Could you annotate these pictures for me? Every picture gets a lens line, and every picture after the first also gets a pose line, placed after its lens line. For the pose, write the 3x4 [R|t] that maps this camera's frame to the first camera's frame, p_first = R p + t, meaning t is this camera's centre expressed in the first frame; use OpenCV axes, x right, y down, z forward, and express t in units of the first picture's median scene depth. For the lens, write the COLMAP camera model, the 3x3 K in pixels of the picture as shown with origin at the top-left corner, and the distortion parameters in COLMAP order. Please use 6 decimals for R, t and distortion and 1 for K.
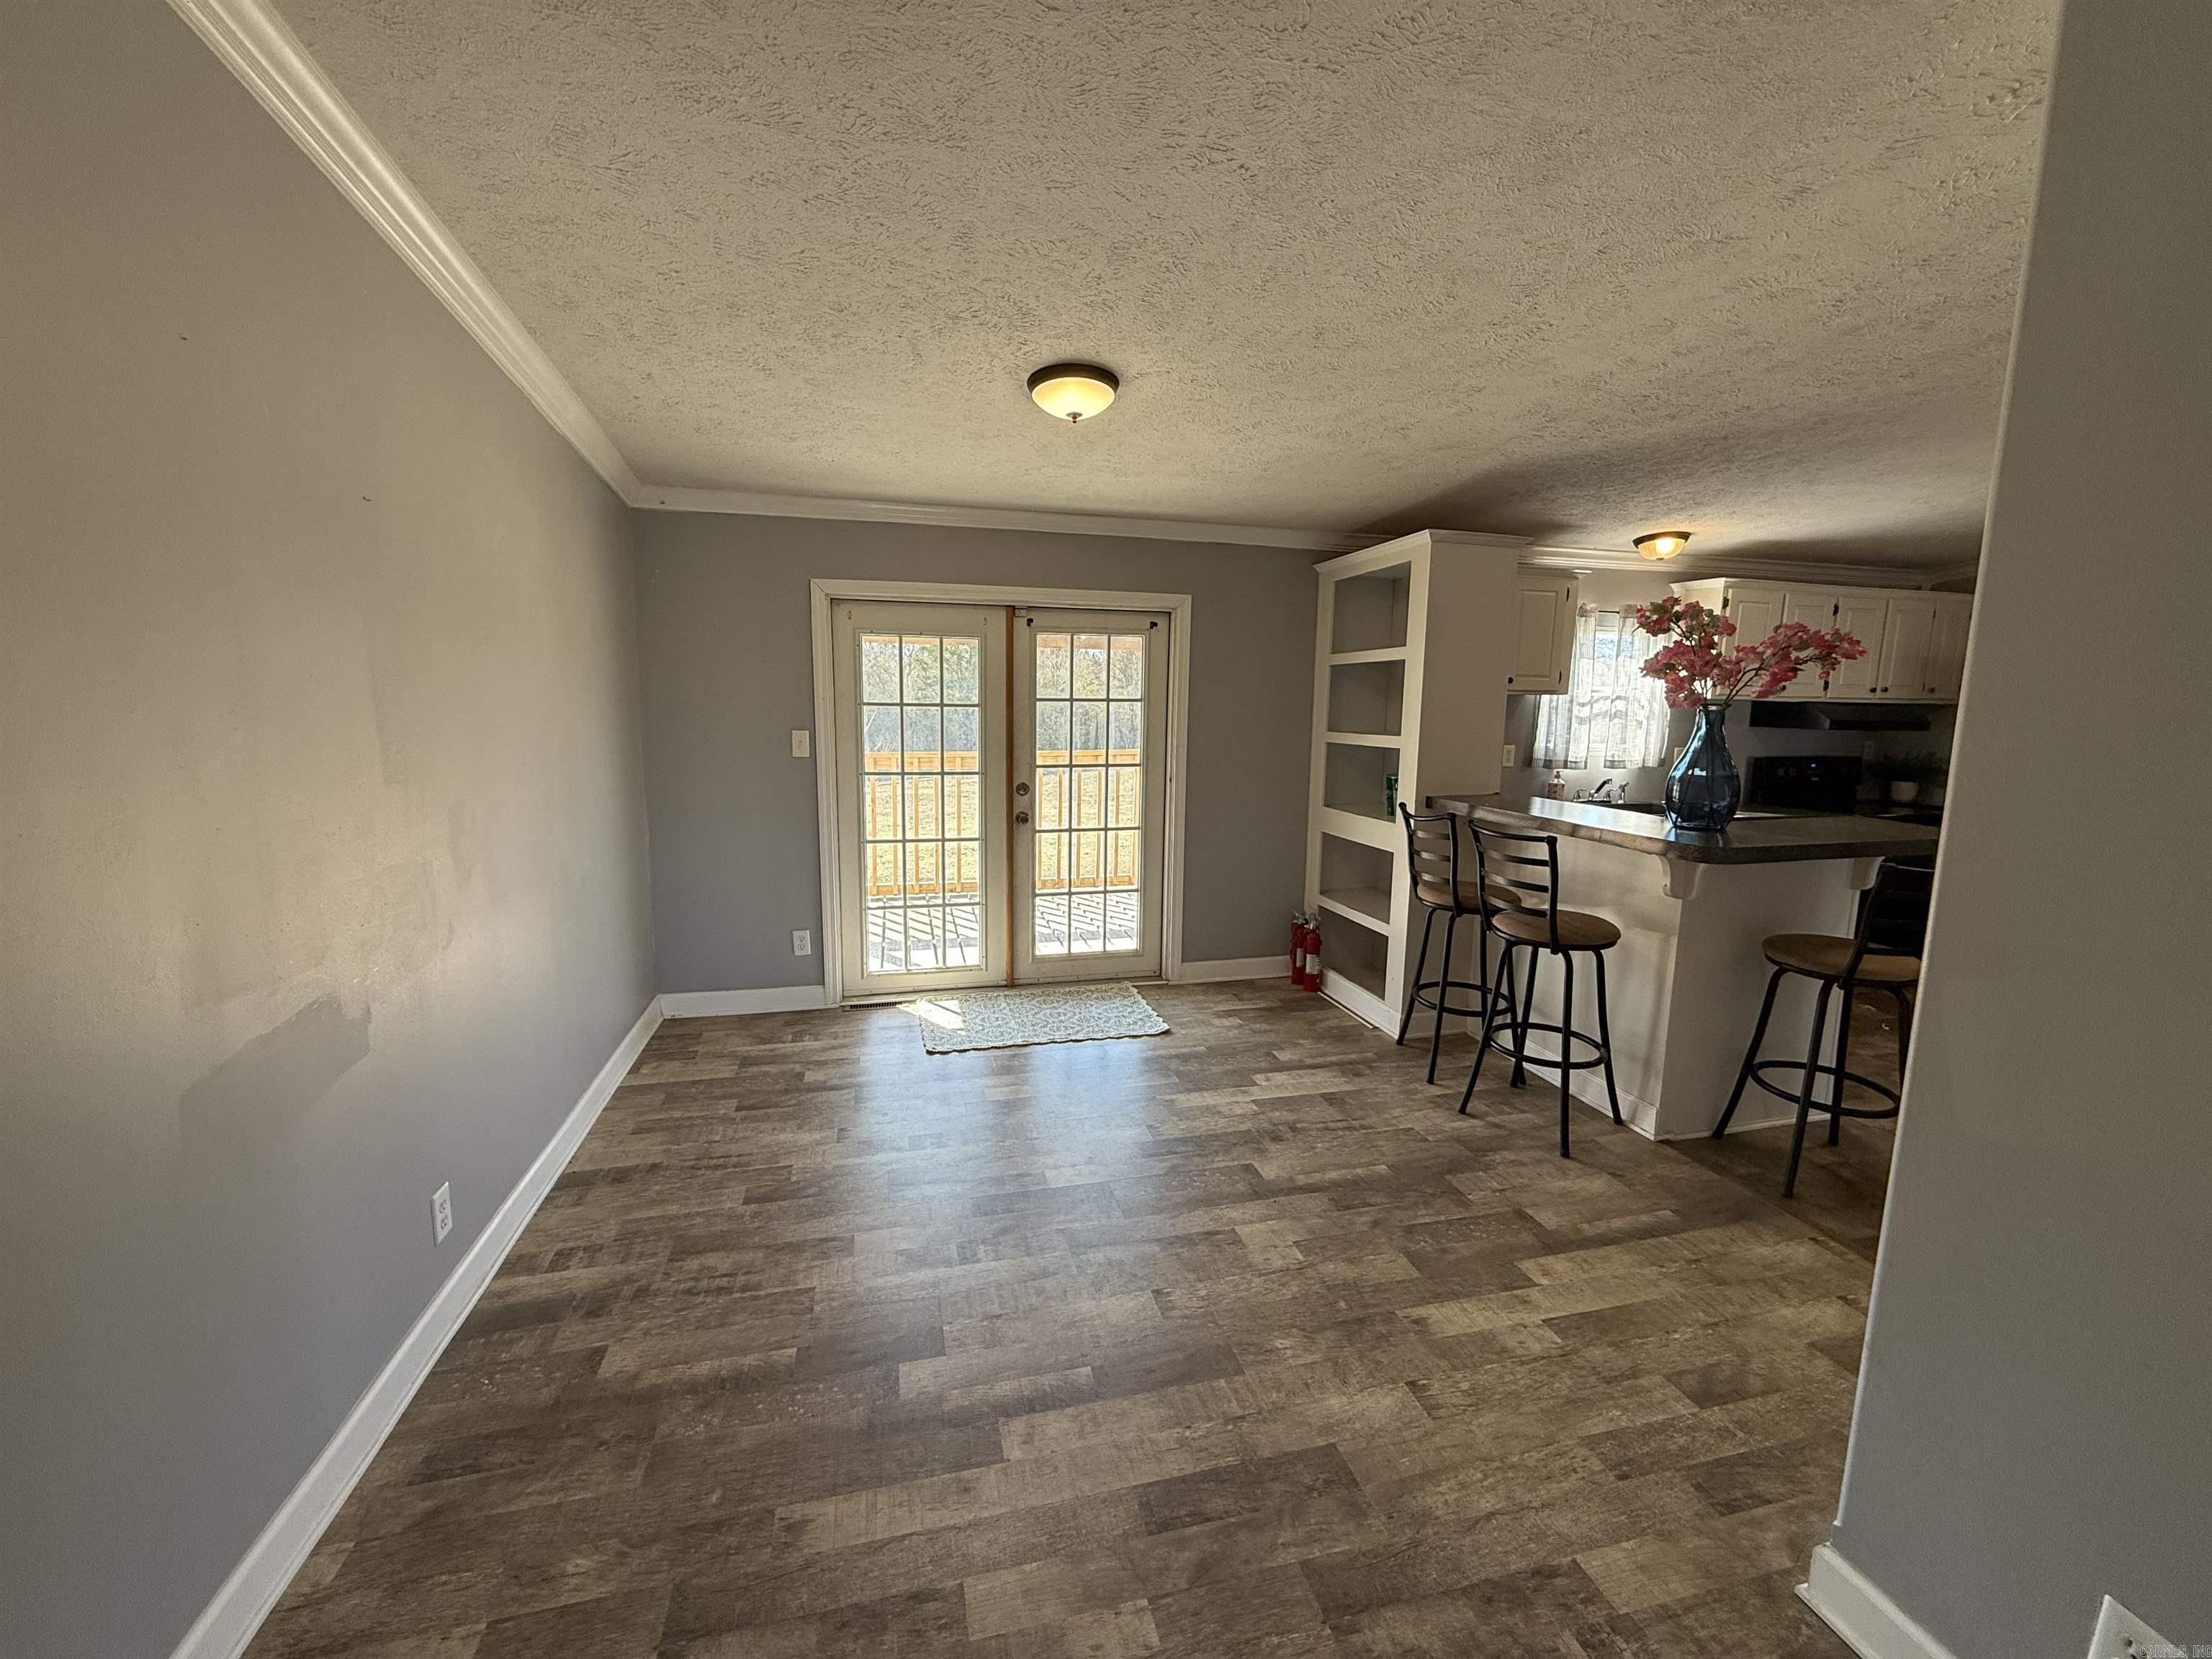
lens RADIAL K [[875.6, 0, 1099.0], [0, 875.6, 823.3], [0, 0, 1]] dist [0.000302, 0.000117]
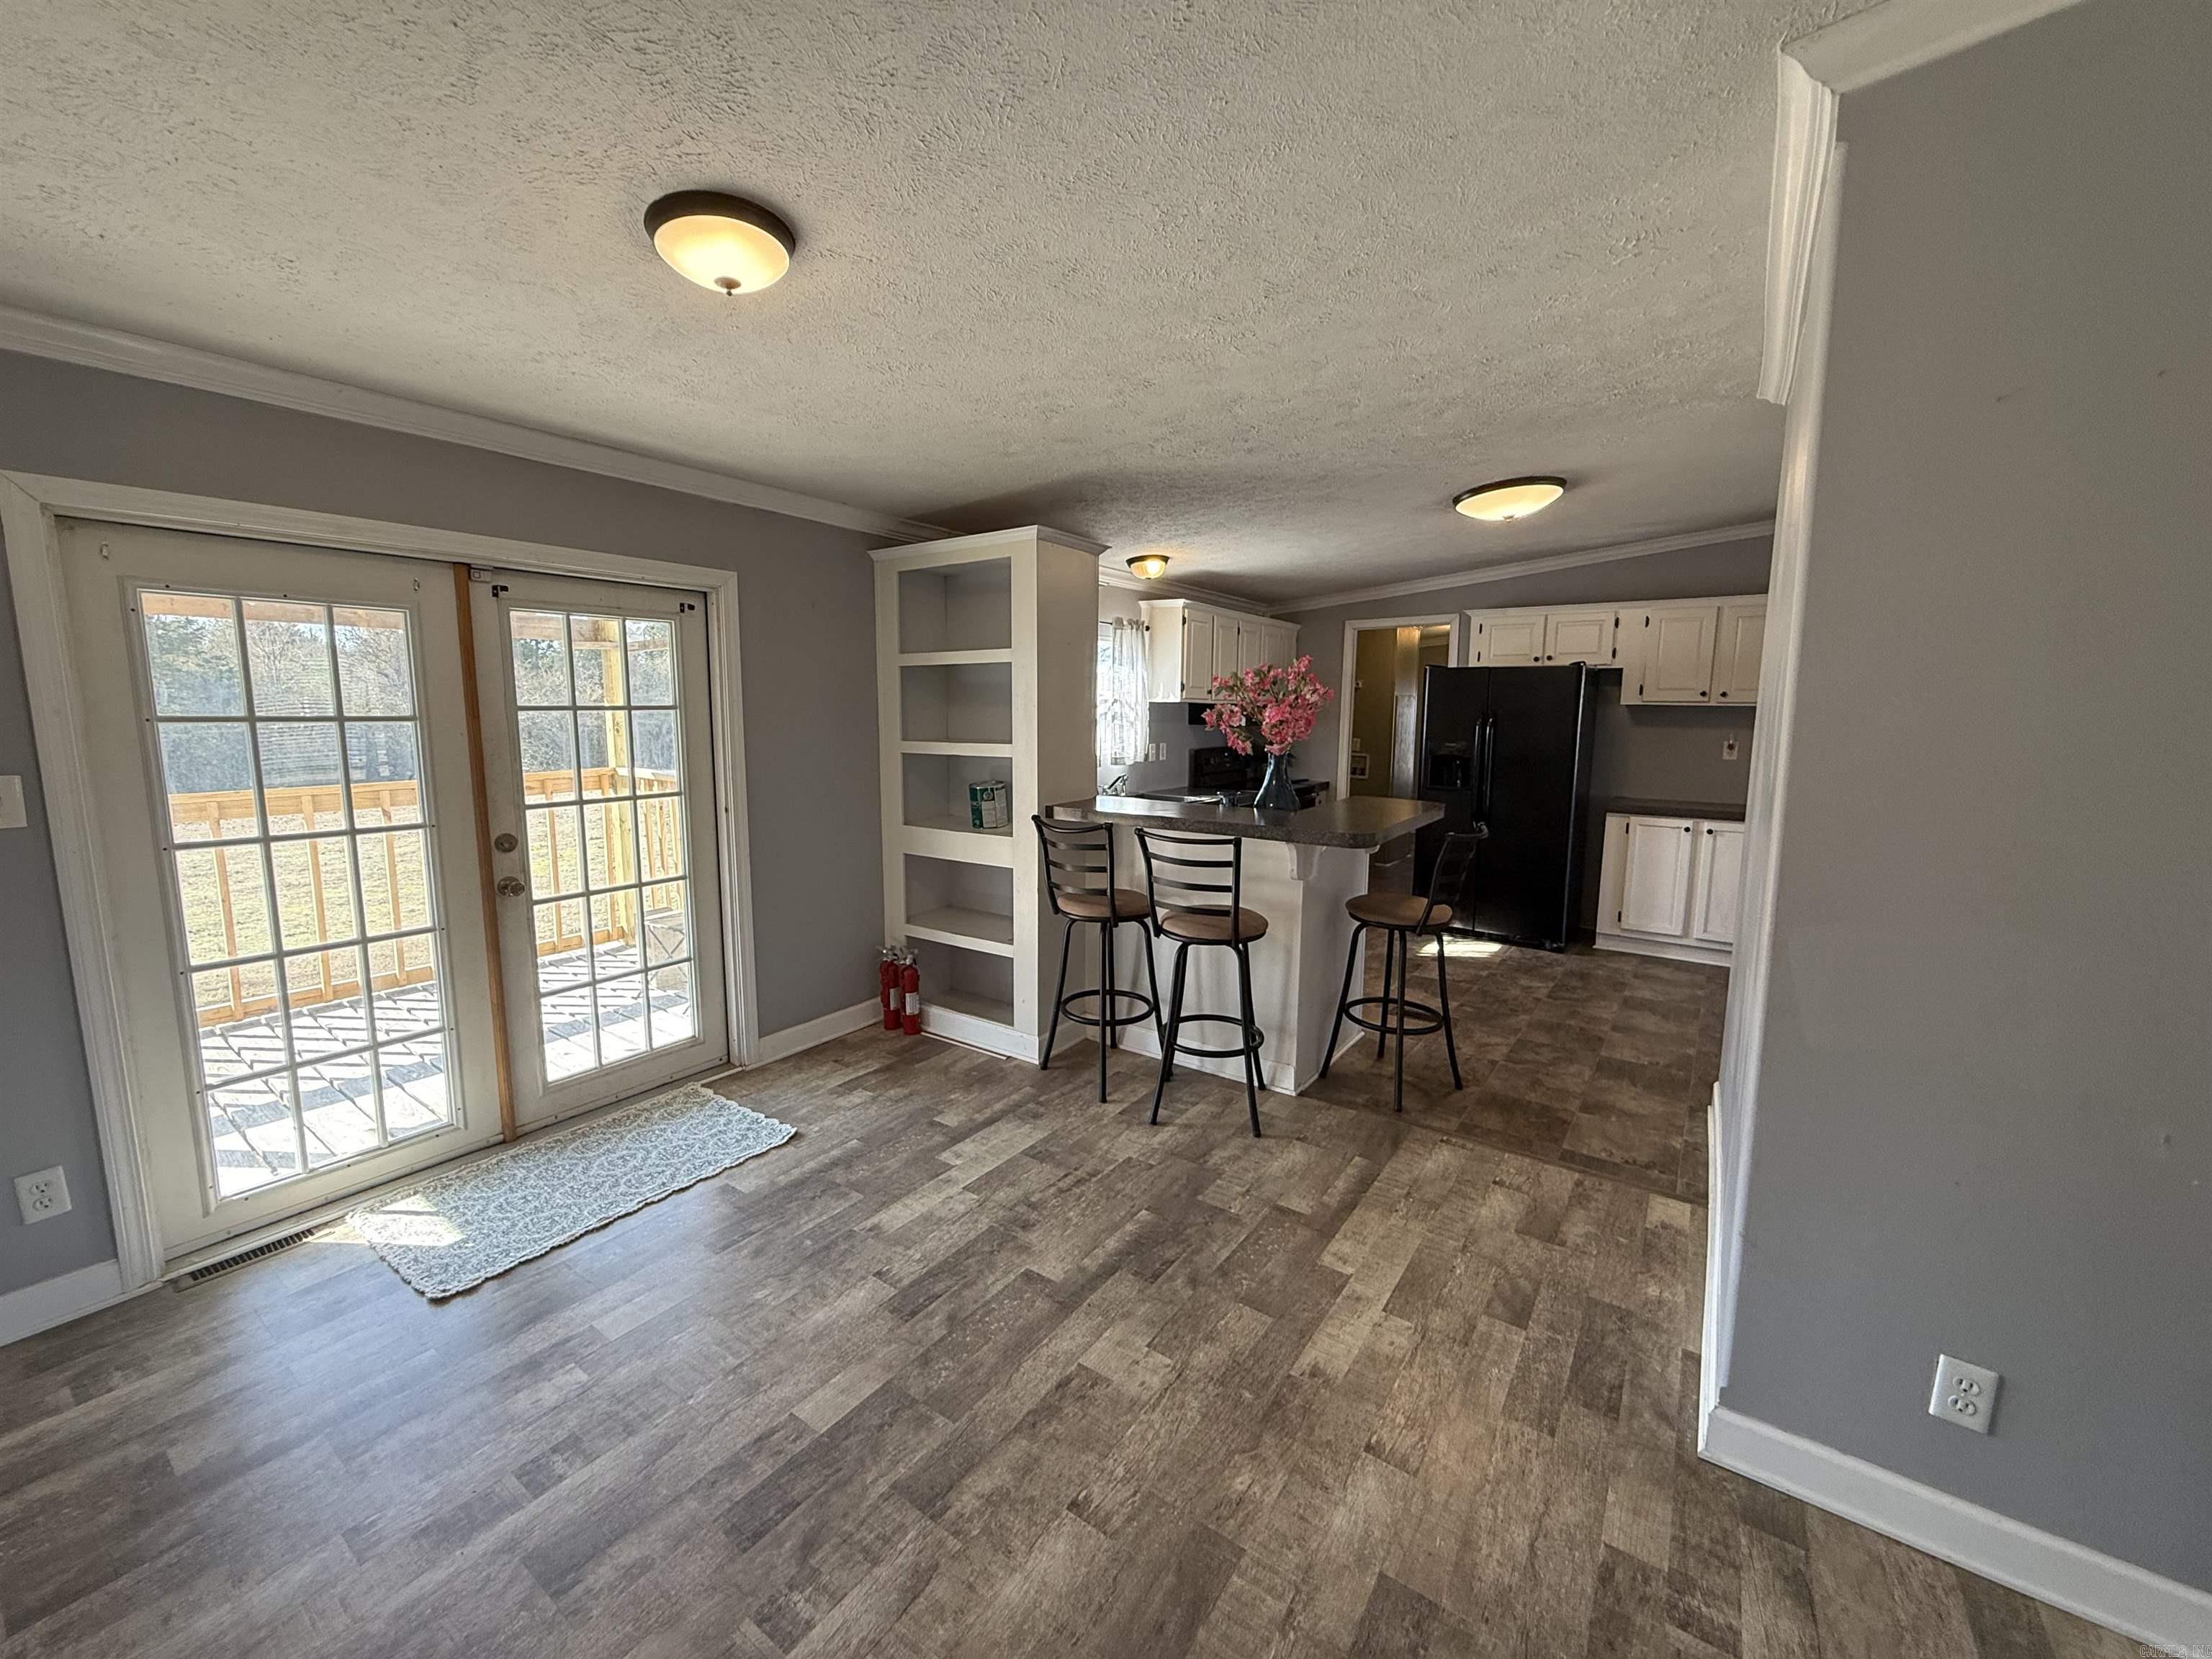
lens RADIAL K [[875.6, 0, 1100.6], [0, 875.6, 825.7], [0, 0, 1]] dist [0.000302, 0.000117]
pose [[0.756330, -0.095945, 0.647117, -0.270787], [0.094448, 0.994838, 0.037112, -0.052982], [-0.647337, 0.033050, 0.761487, 0.311665]]
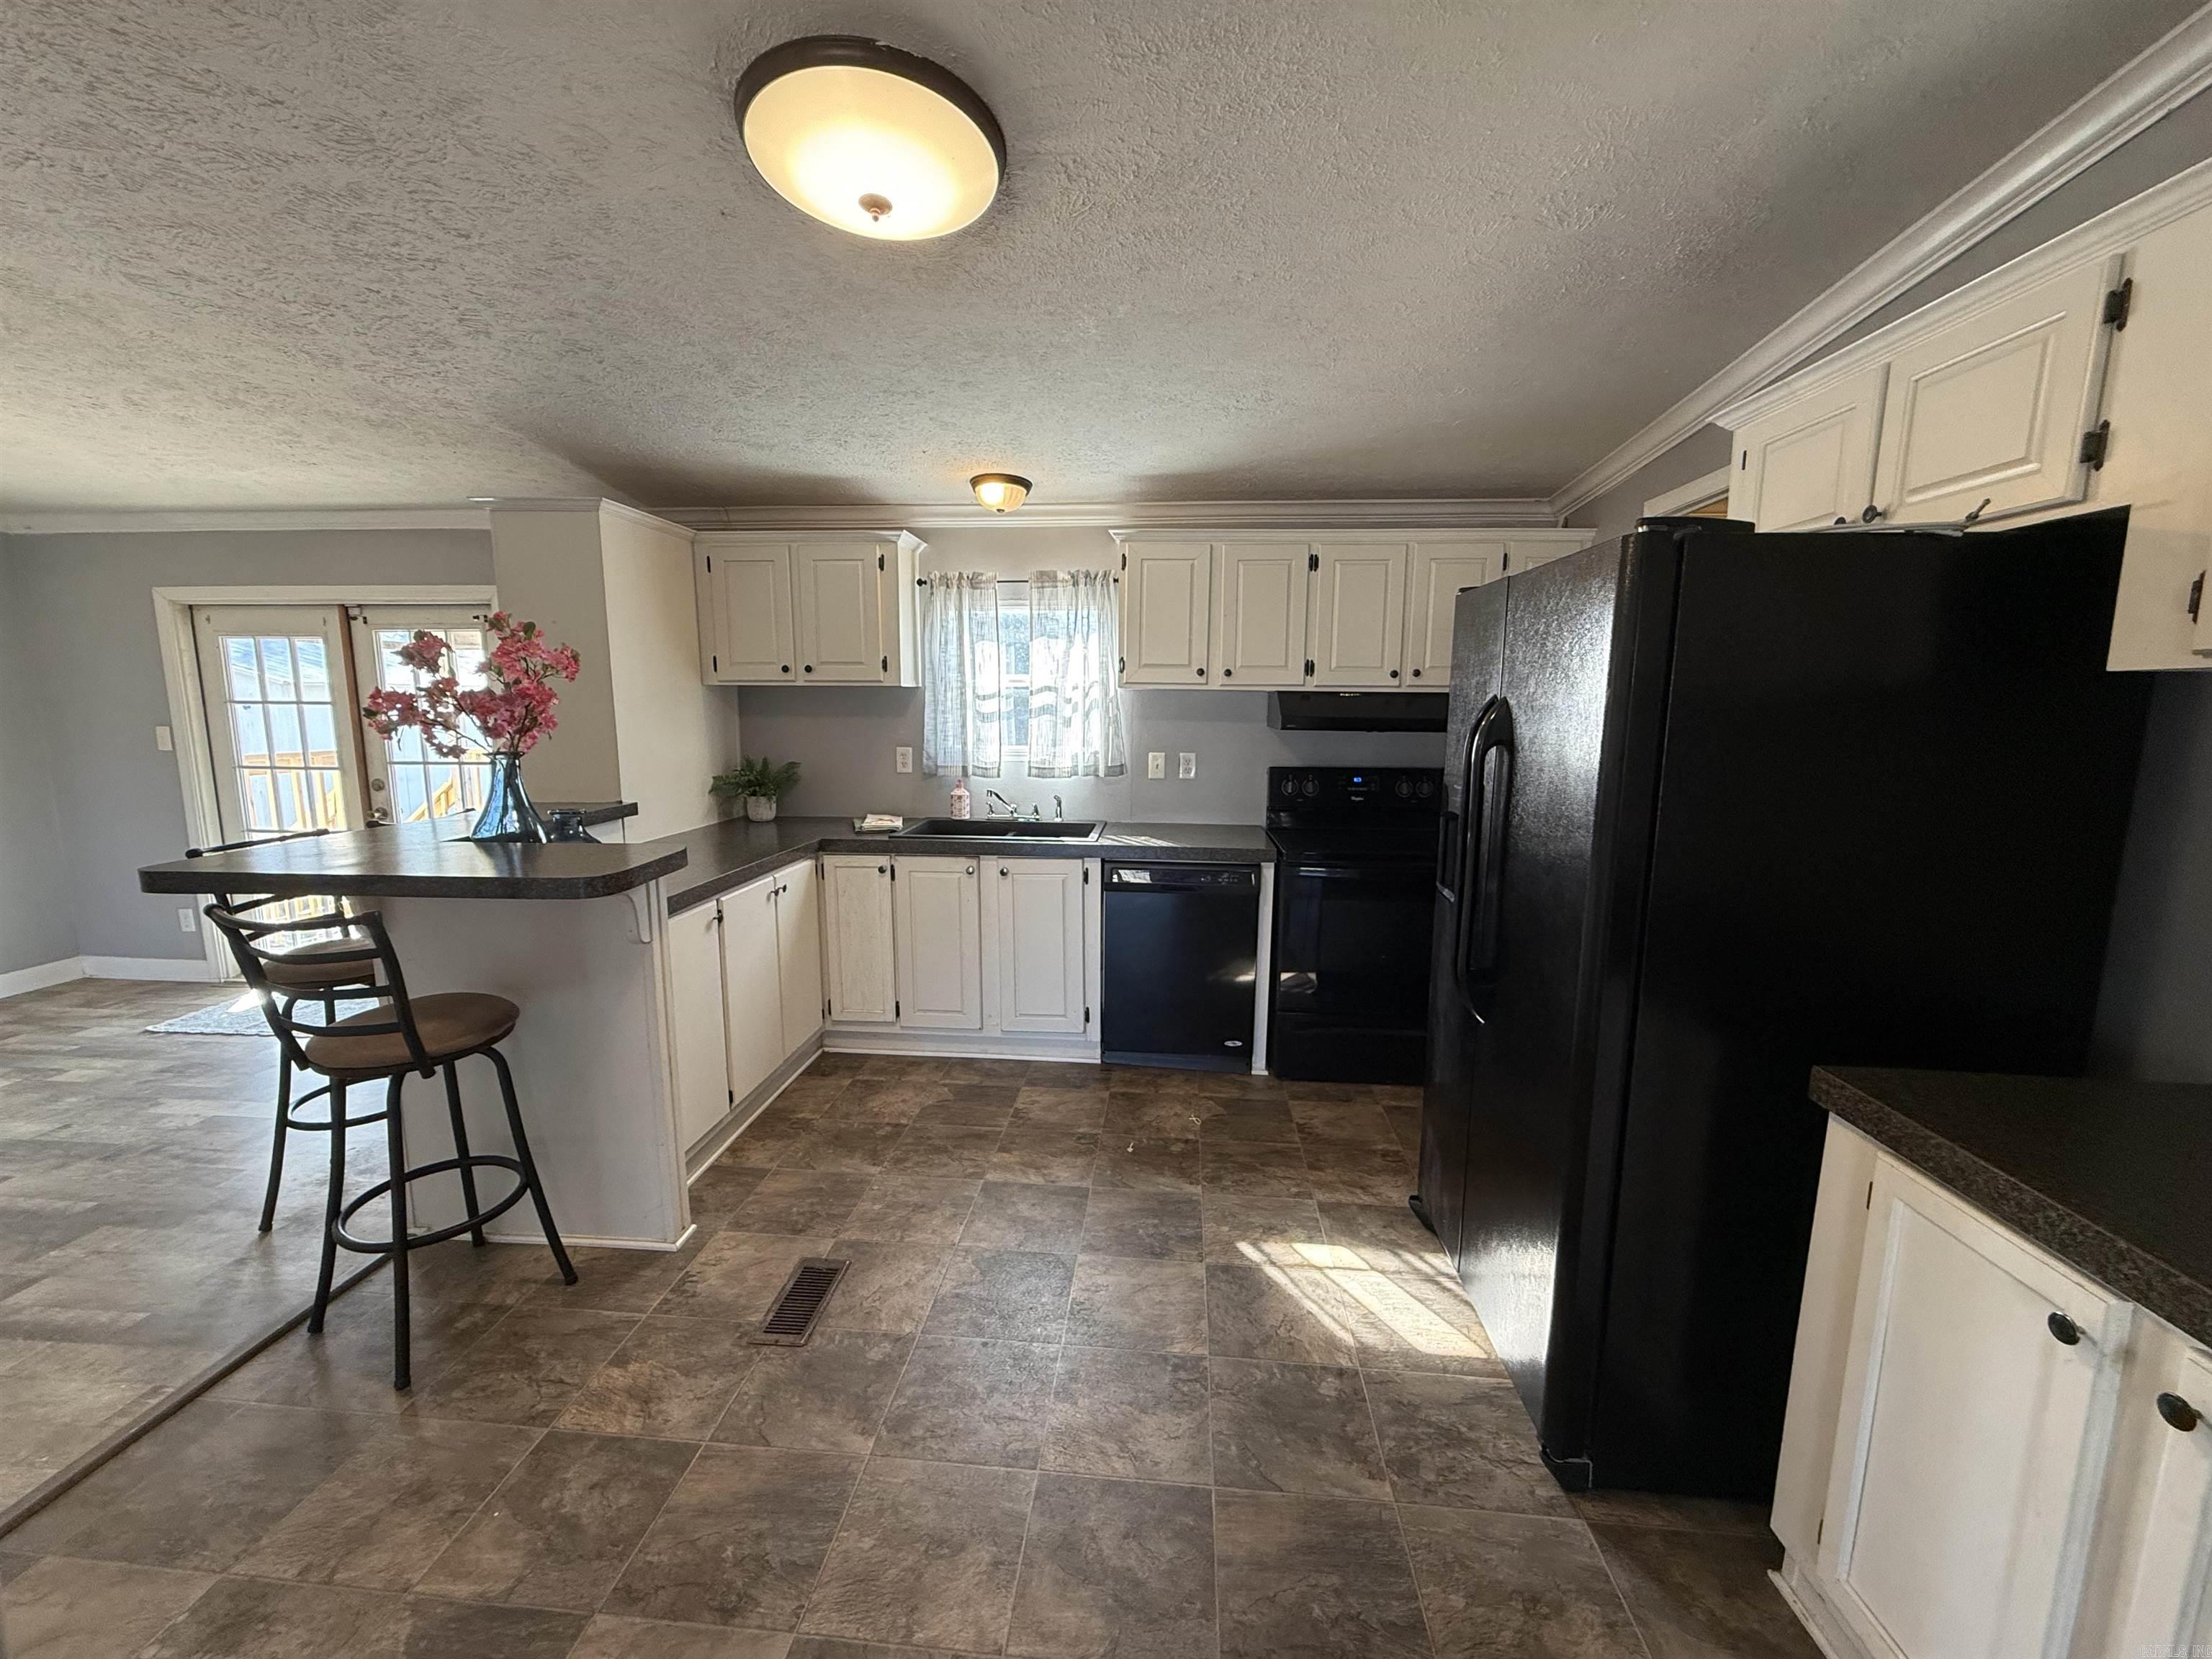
lens RADIAL K [[875.6, 0, 1098.9], [0, 875.6, 824.5], [0, 0, 1]] dist [0.000302, 0.000117]
pose [[0.947774, 0.037489, -0.316733, 1.597317], [-0.037590, 0.999276, 0.005796, -0.047442], [0.316721, 0.006412, 0.948497, 0.465362]]
